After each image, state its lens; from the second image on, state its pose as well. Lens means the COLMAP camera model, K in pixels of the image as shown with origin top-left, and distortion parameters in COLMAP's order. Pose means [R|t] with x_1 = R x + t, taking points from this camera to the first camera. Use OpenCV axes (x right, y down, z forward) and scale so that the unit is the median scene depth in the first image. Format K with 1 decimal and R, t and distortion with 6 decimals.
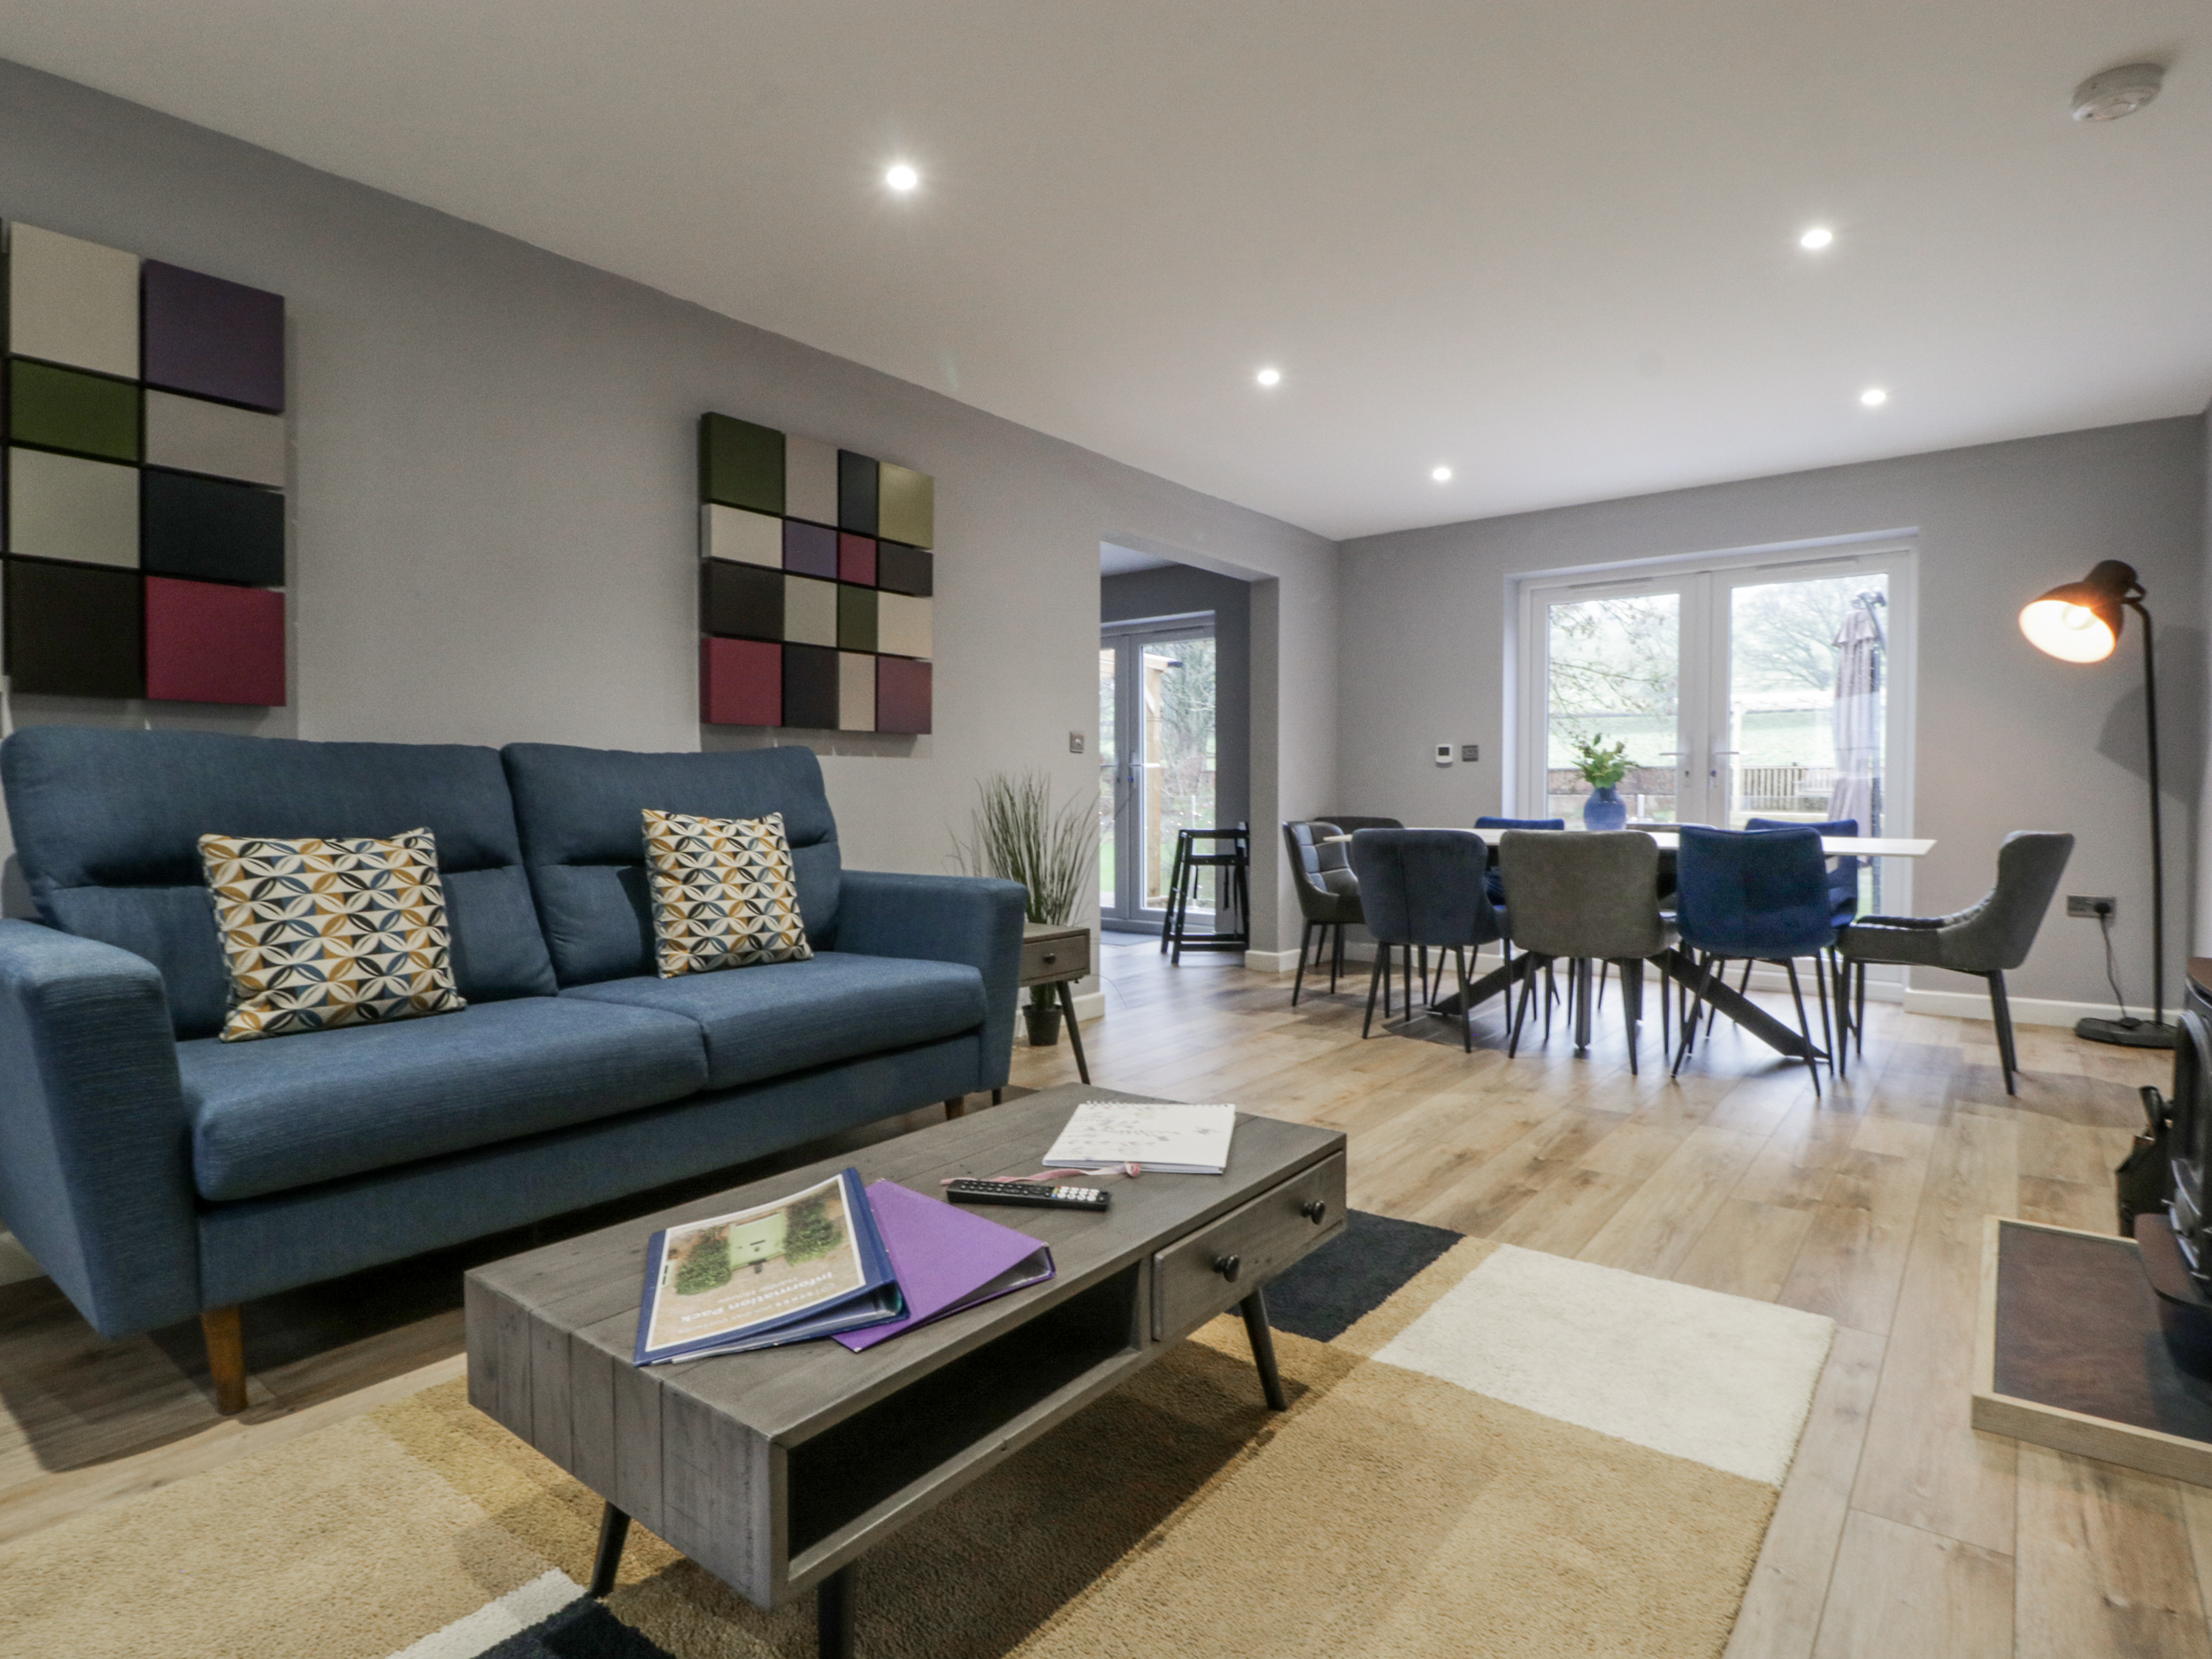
lens RADIAL K [[1135.6, 0, 1083.8], [0, 1135.6, 824.5], [0, 0, 1]] dist [0.015392, -0.028899]
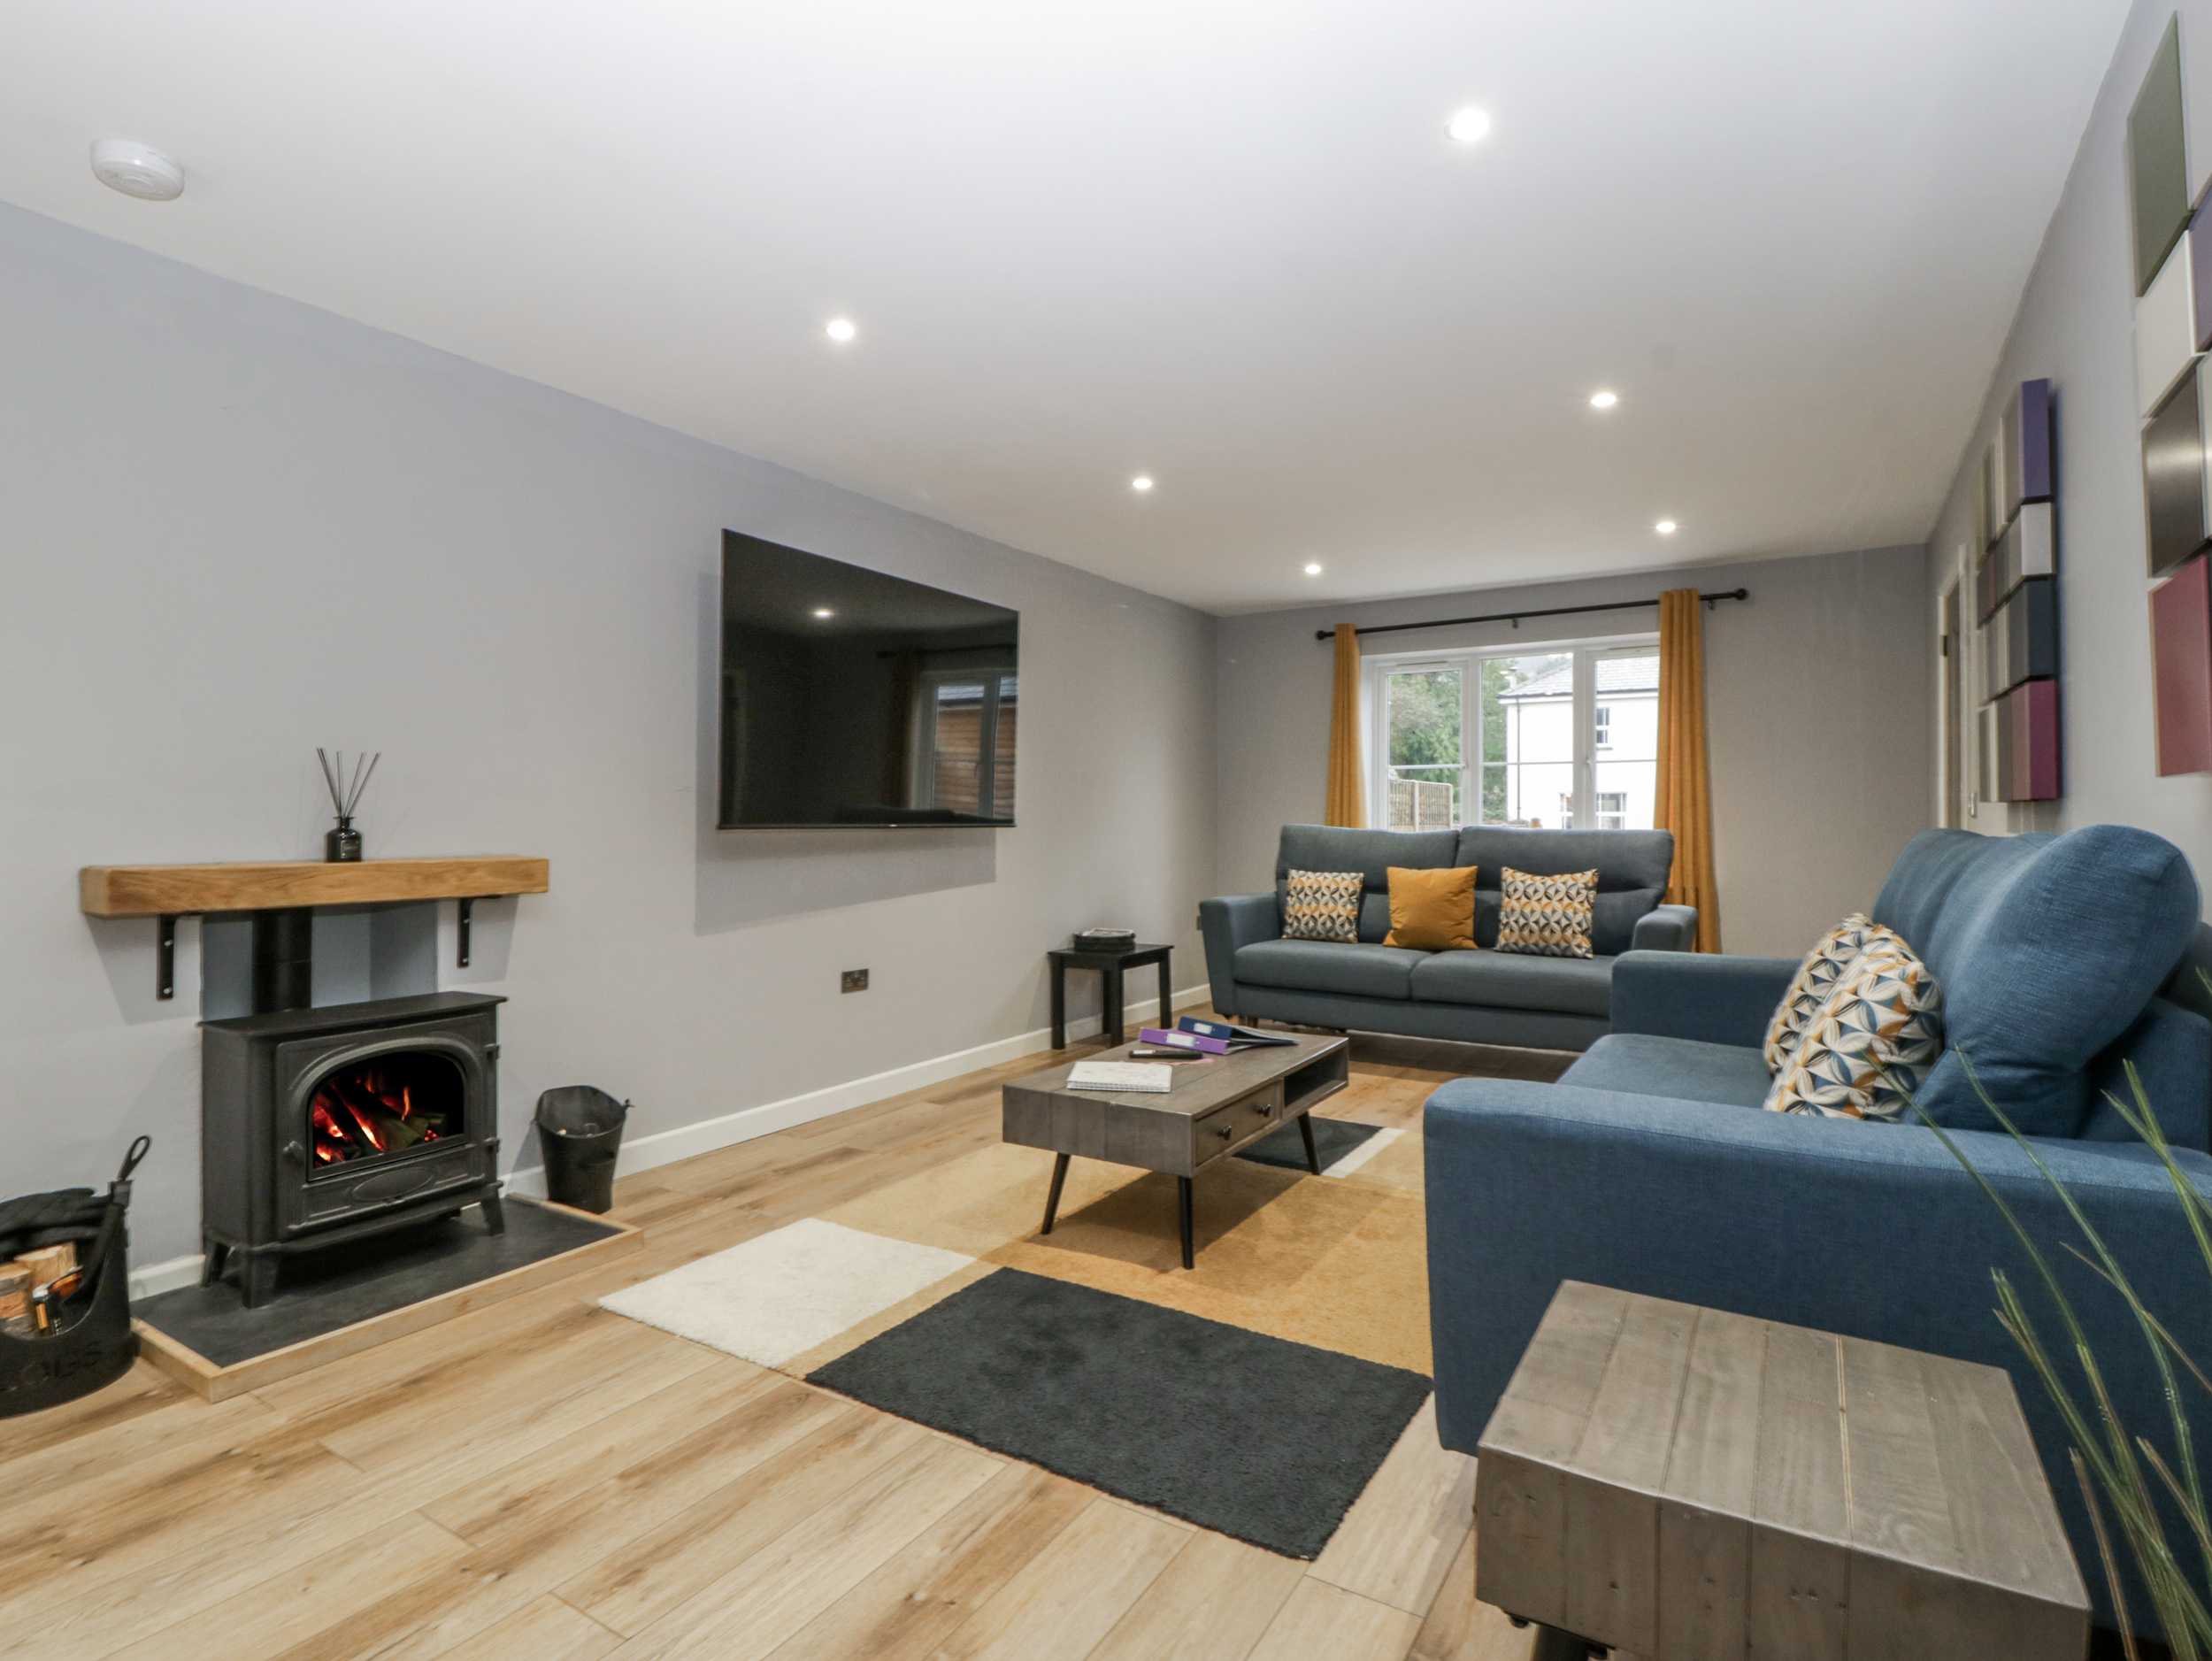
lens RADIAL K [[1135.7, 0, 1083.8], [0, 1135.7, 825.5], [0, 0, 1]] dist [0.015392, -0.028899]
pose [[-0.994265, 0.008134, -0.106632, 0.182985], [0.005750, 0.999727, 0.022642, -0.094468], [0.106787, 0.021899, -0.994041, 1.721155]]
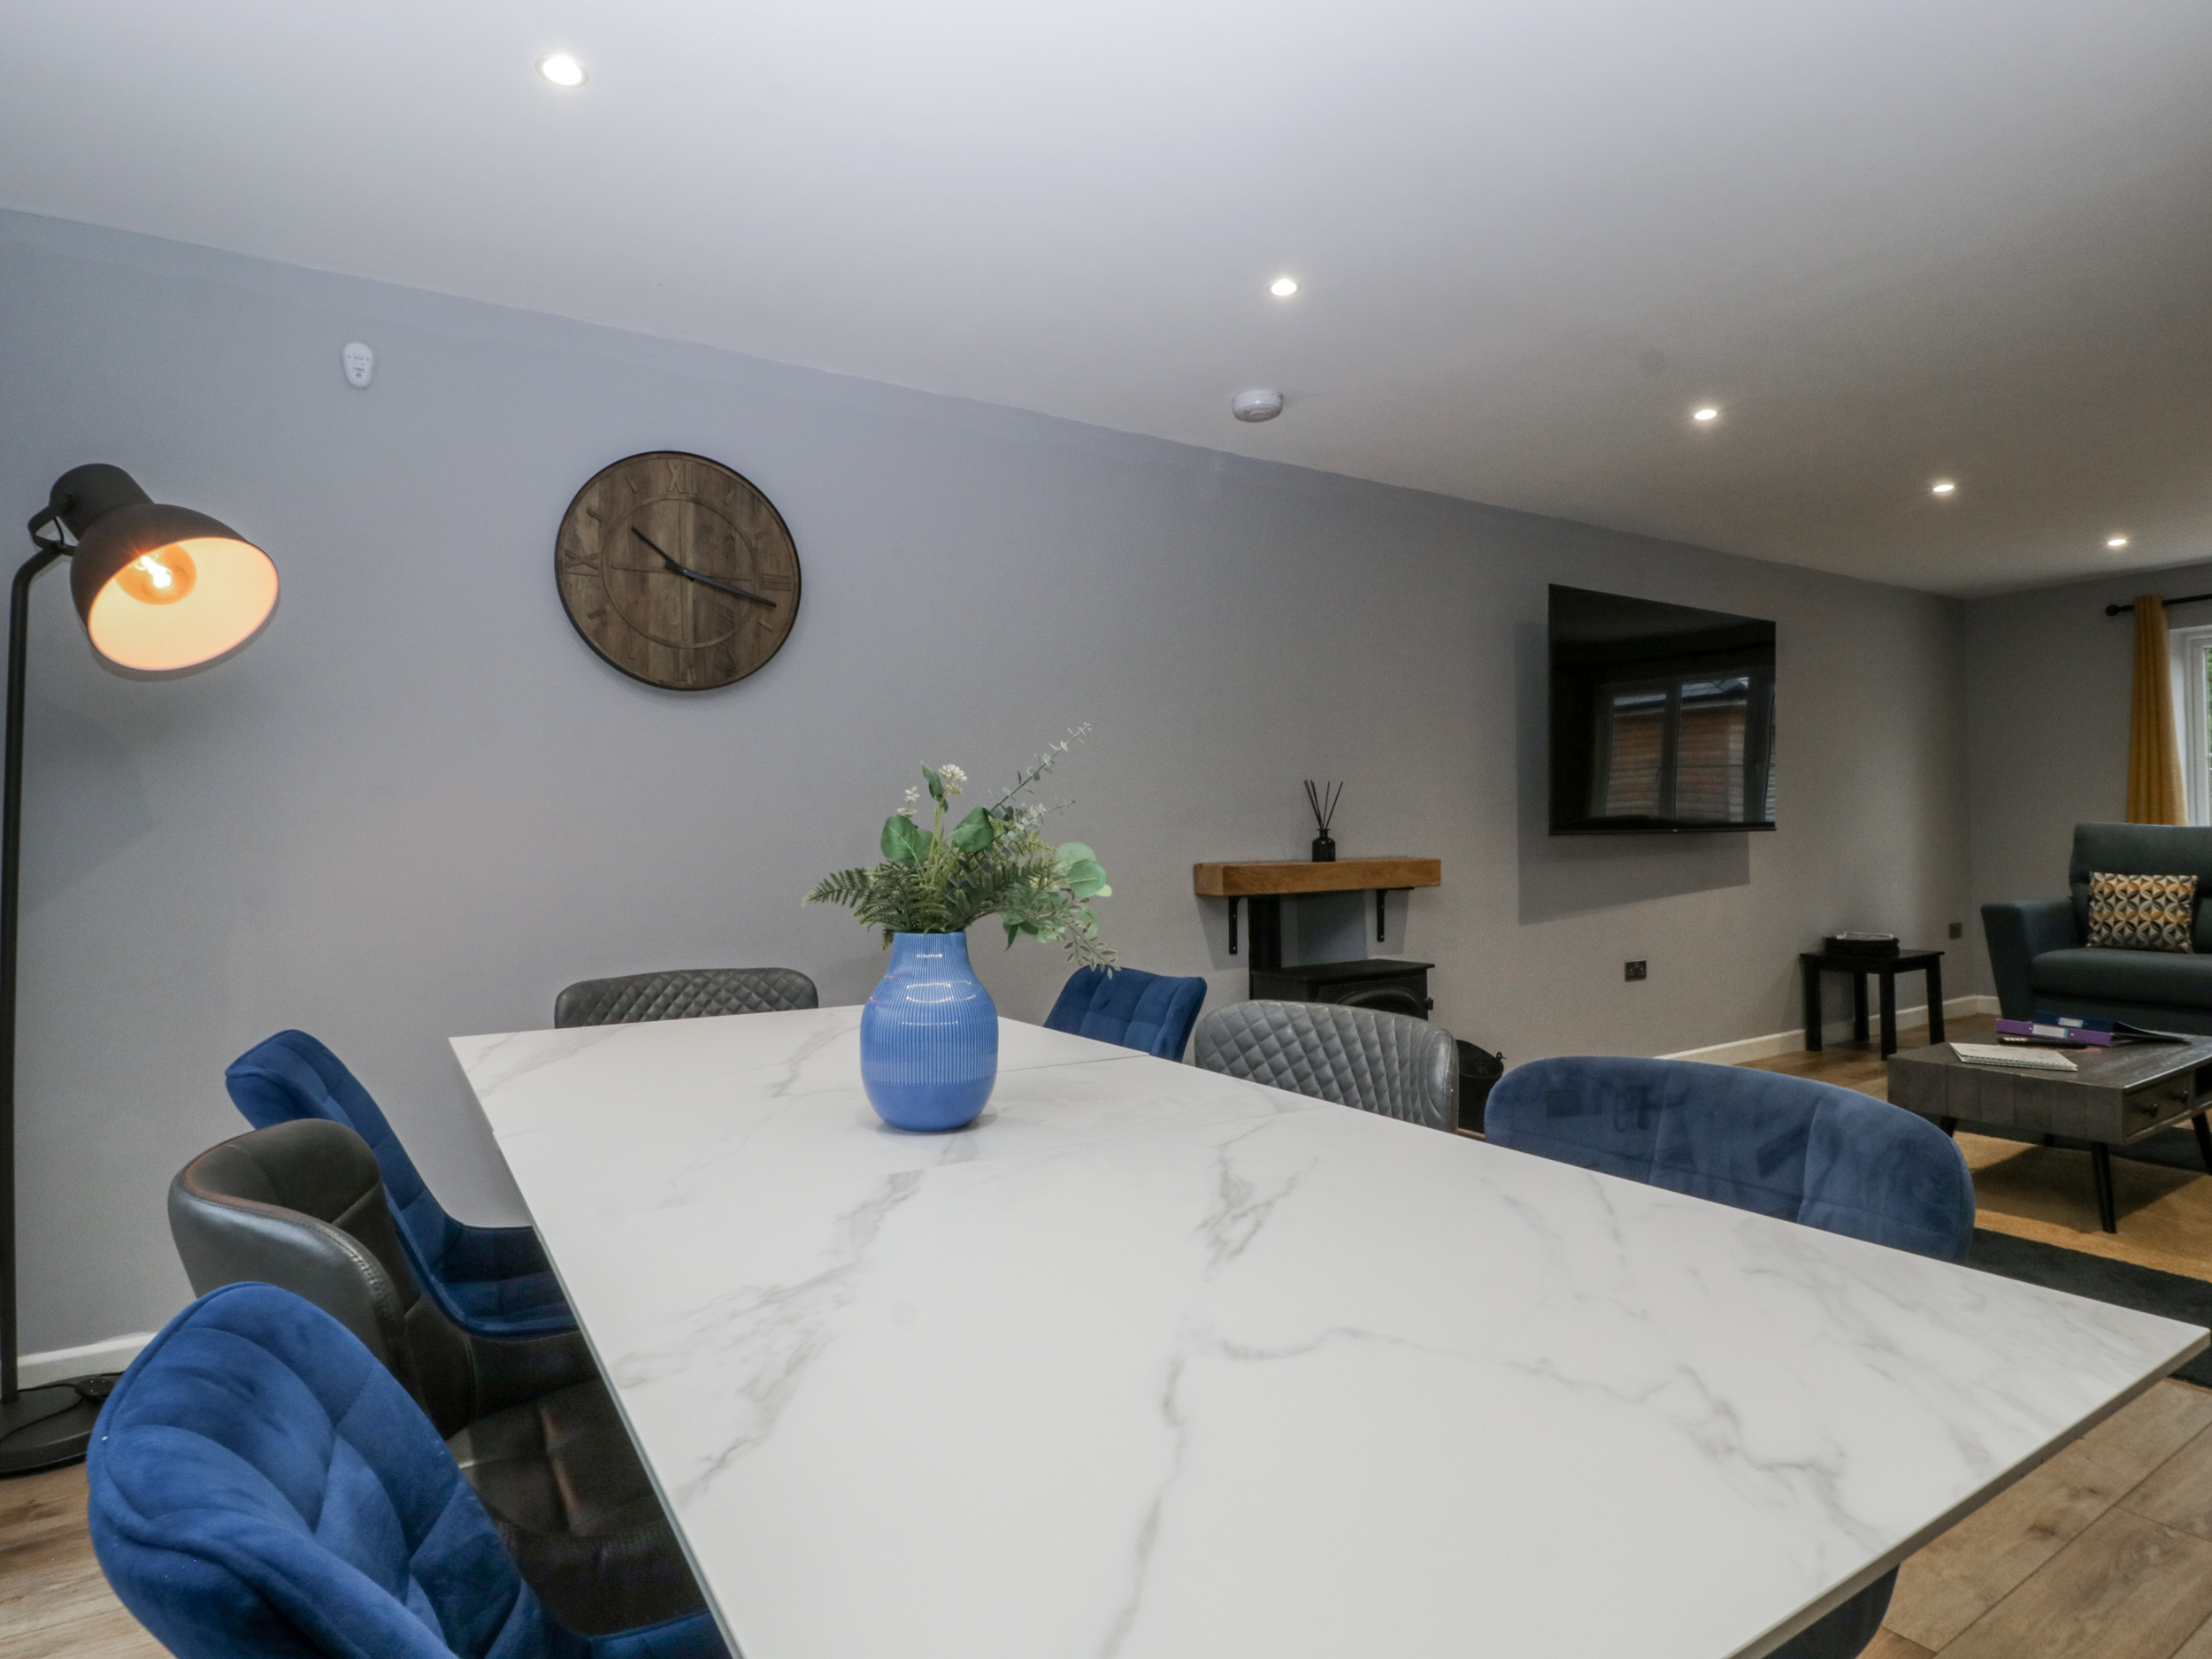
lens RADIAL K [[1163.5, 0, 1072.7], [0, 1163.5, 834.1], [0, 0, 1]] dist [-0.003642, -0.010831]
pose [[-0.938402, 0.024014, 0.344710, 0.537374], [0.030144, 0.999468, 0.012435, -0.103940], [-0.344228, 0.022060, -0.938627, 2.110934]]
